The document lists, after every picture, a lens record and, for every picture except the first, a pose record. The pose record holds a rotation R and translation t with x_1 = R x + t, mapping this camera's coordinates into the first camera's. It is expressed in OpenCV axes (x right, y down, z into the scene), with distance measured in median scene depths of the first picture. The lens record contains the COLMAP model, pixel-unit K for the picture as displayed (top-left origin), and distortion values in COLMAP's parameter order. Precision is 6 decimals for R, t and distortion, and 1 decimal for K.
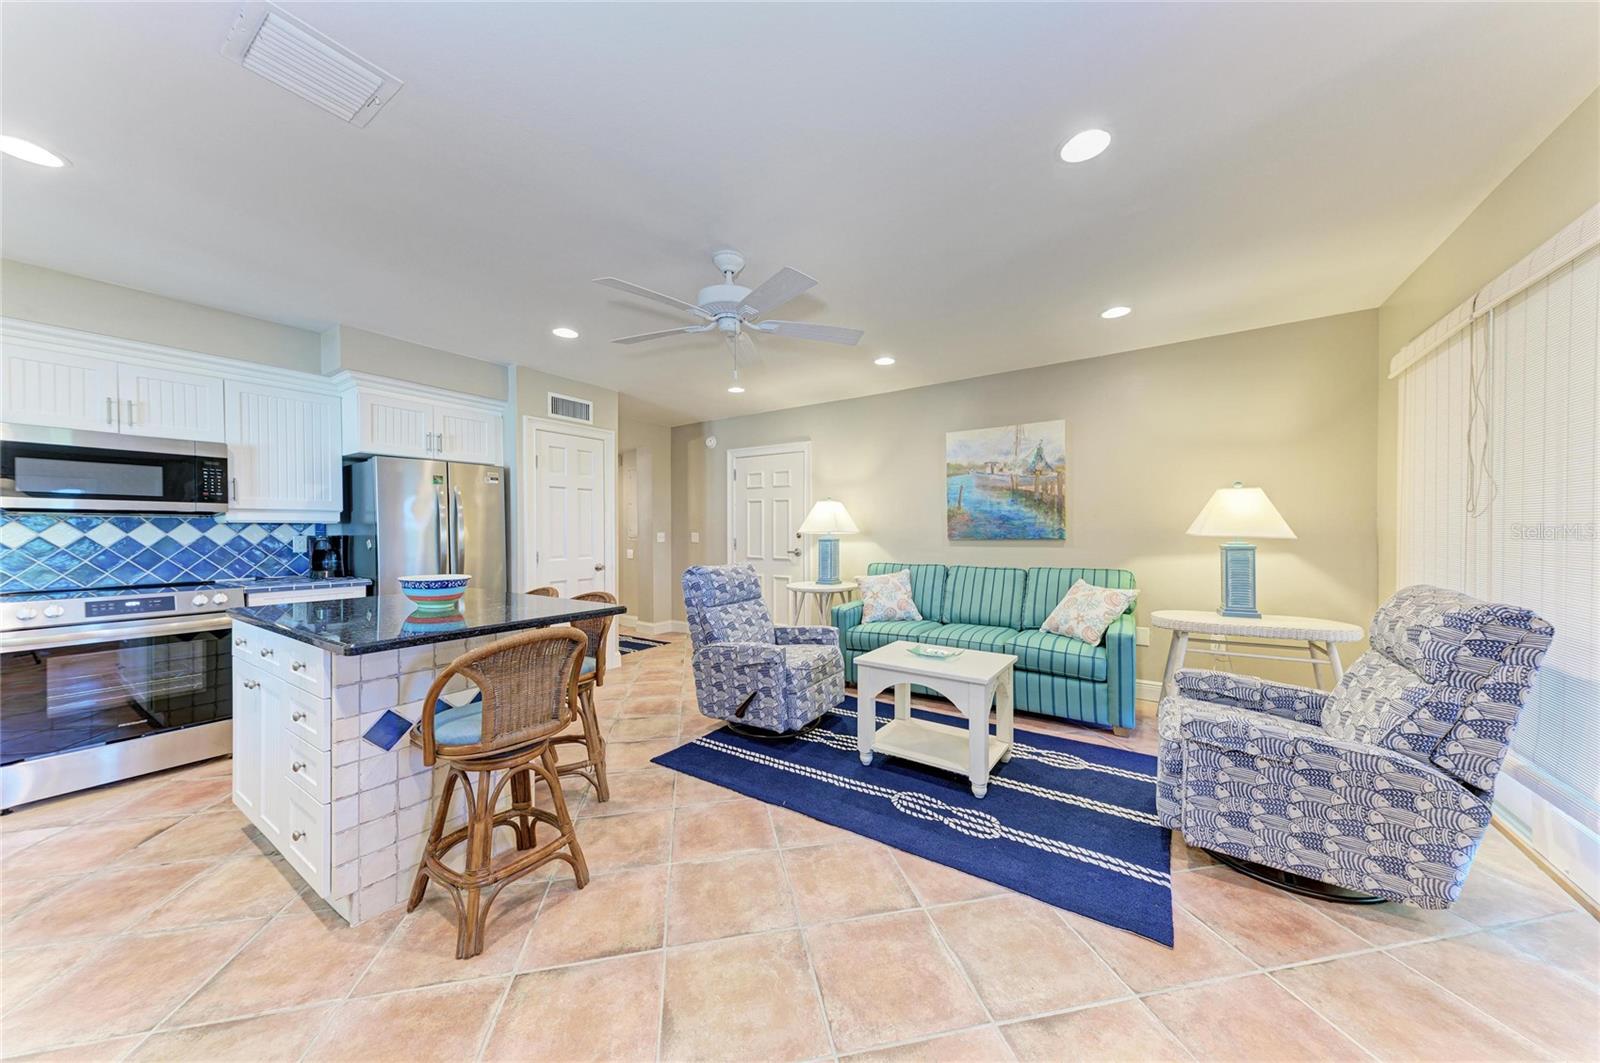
lens RADIAL K [[535.9, 0, 805.0], [0, 535.9, 533.0], [0, 0, 1]] dist [0.023090, -0.004059]
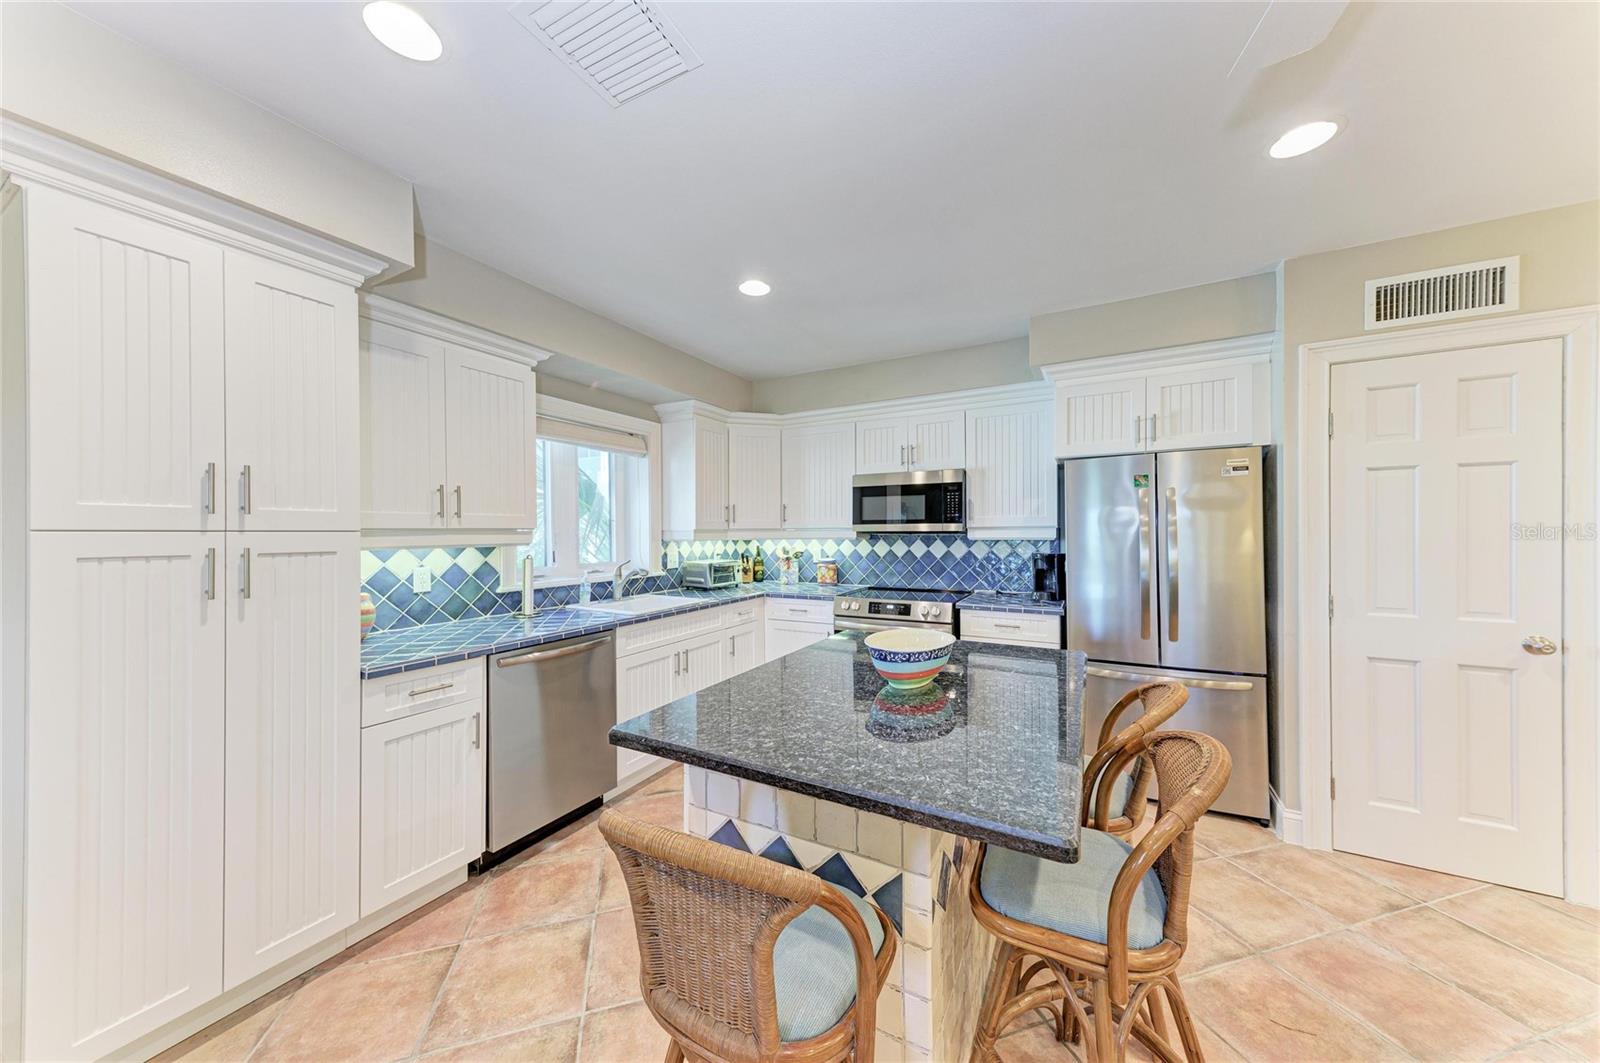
lens RADIAL K [[535.9, 0, 799.6], [0, 535.9, 533.9], [0, 0, 1]] dist [0.023090, -0.004059]
pose [[0.085518, 0.006873, -0.996313, -0.009809], [0.002694, 0.999971, 0.007130, -0.036326], [0.996333, -0.003294, 0.085497, 0.508327]]
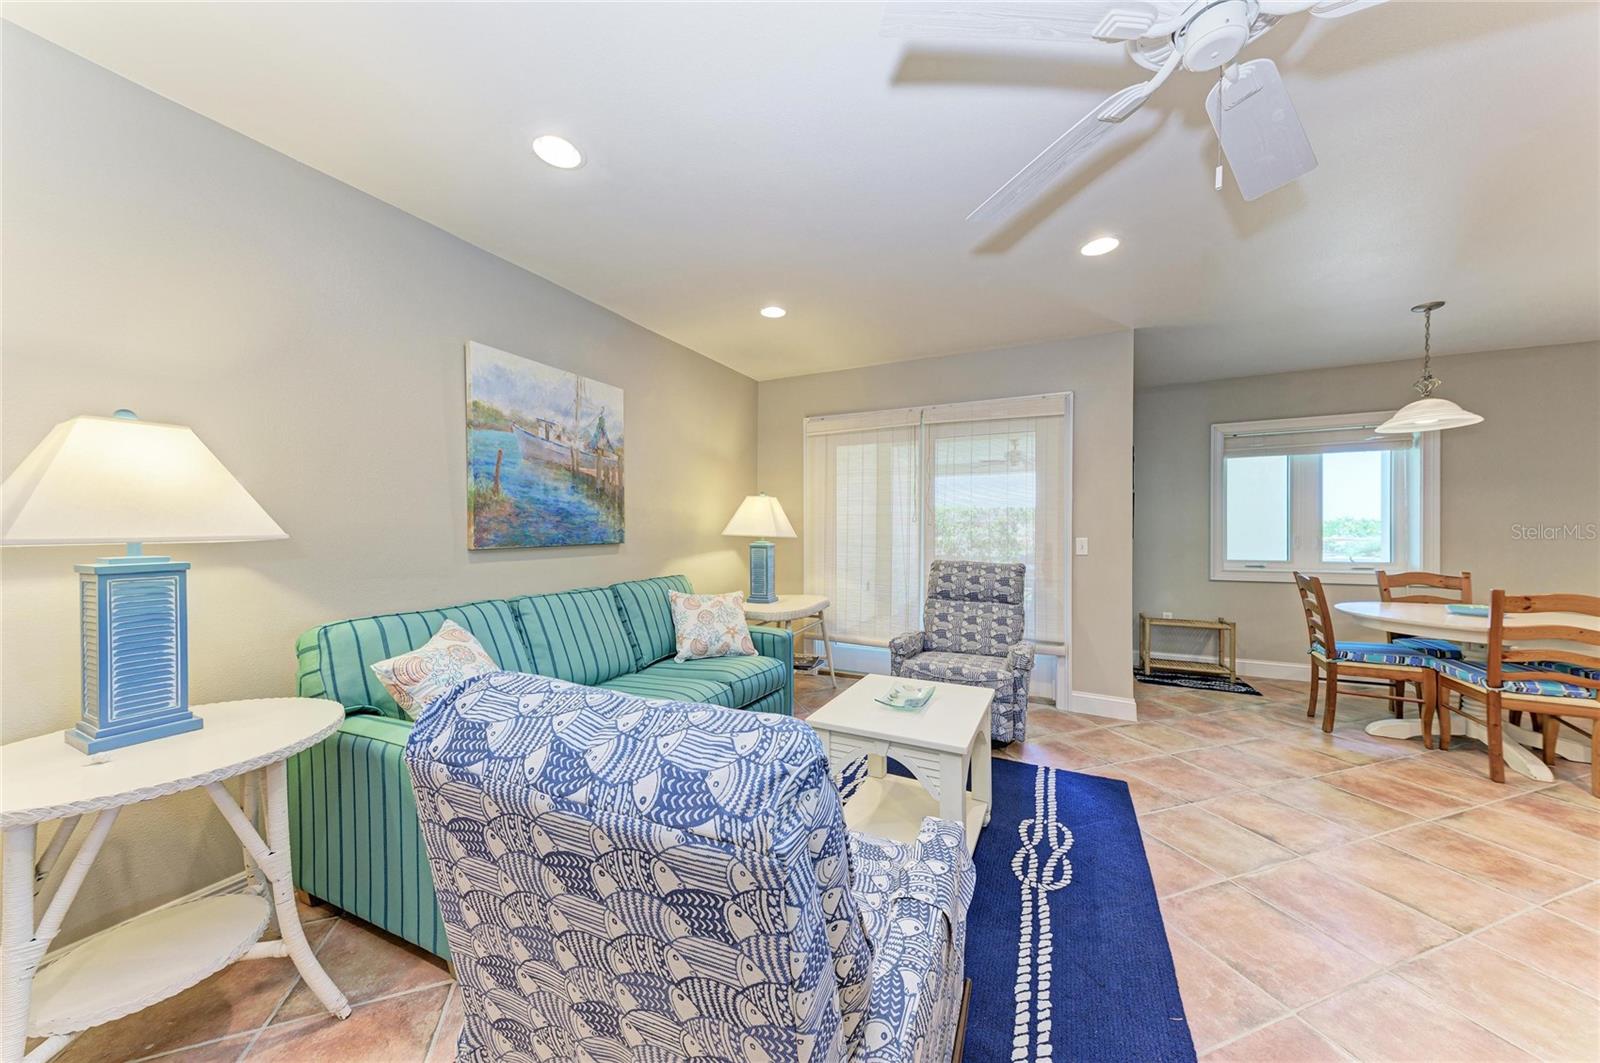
lens RADIAL K [[535.9, 0, 802.0], [0, 535.9, 532.7], [0, 0, 1]] dist [0.023090, -0.004059]
pose [[-0.127922, -0.003226, 0.991779, -0.371280], [0.007180, 0.999965, 0.004178, -0.006063], [-0.991758, 0.007655, -0.127895, 0.976296]]
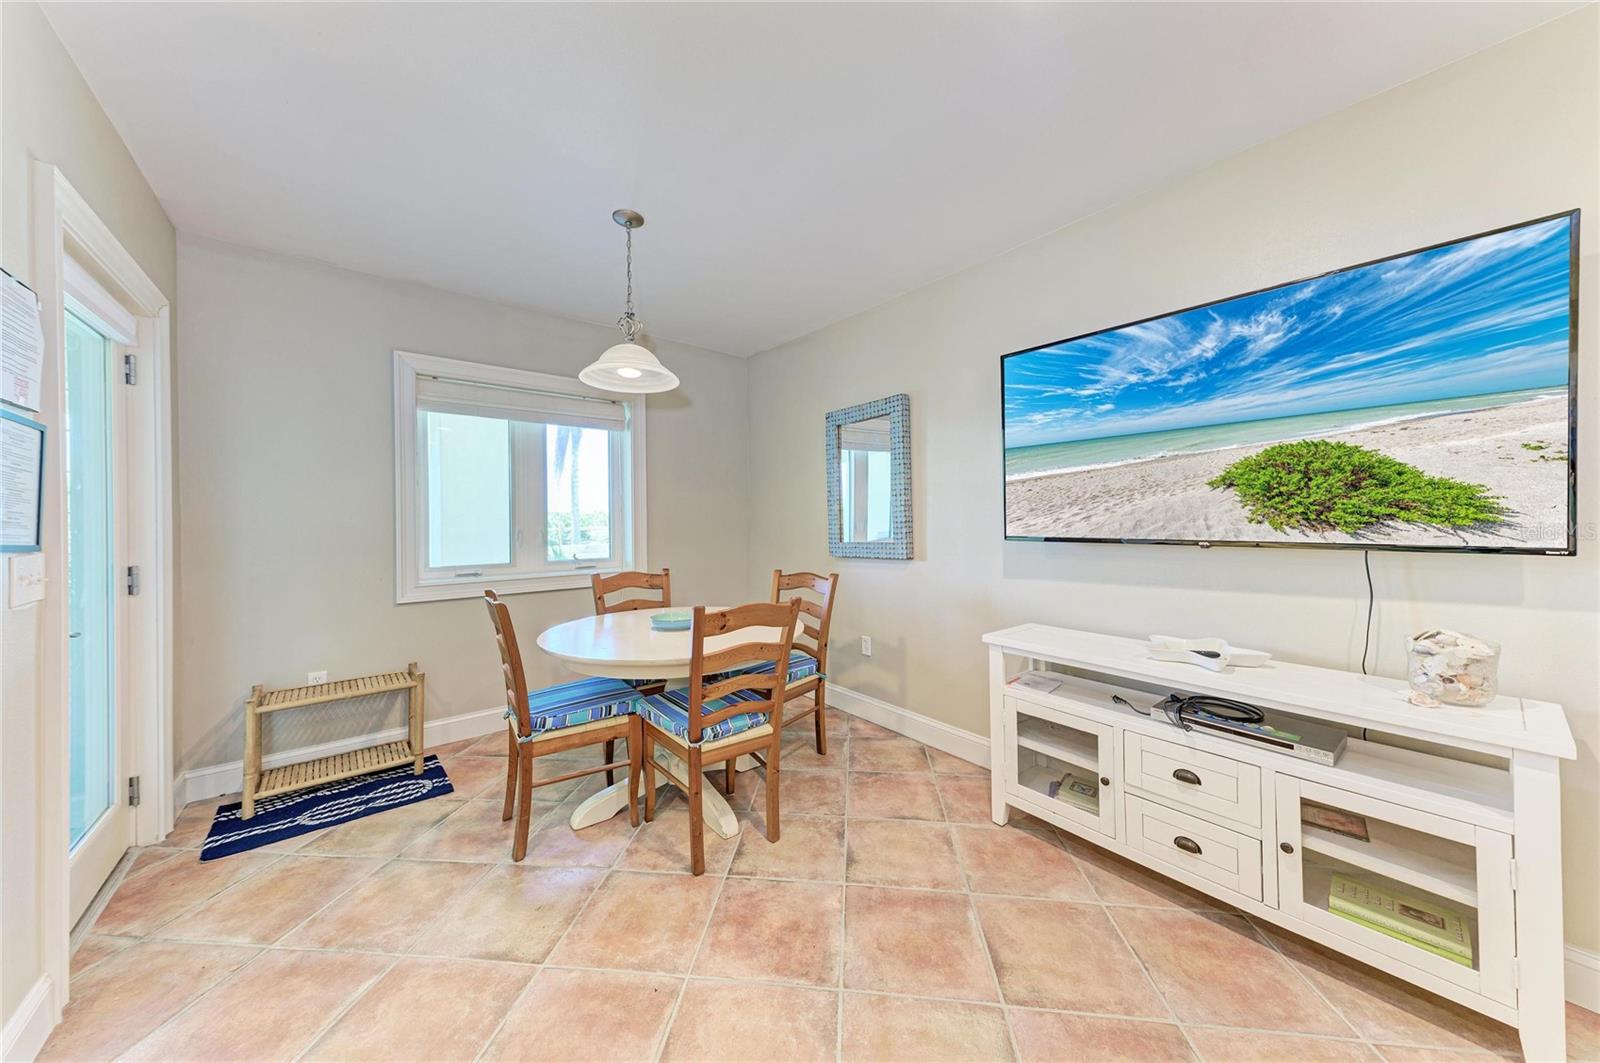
lens RADIAL K [[535.9, 0, 808.9], [0, 535.9, 517.2], [0, 0, 1]] dist [0.023090, -0.004059]
pose [[-0.957863, 0.006999, 0.287141, 0.001409], [0.006962, 0.999975, -0.001150, -0.001242], [-0.287142, 0.000898, -0.957888, 0.404555]]
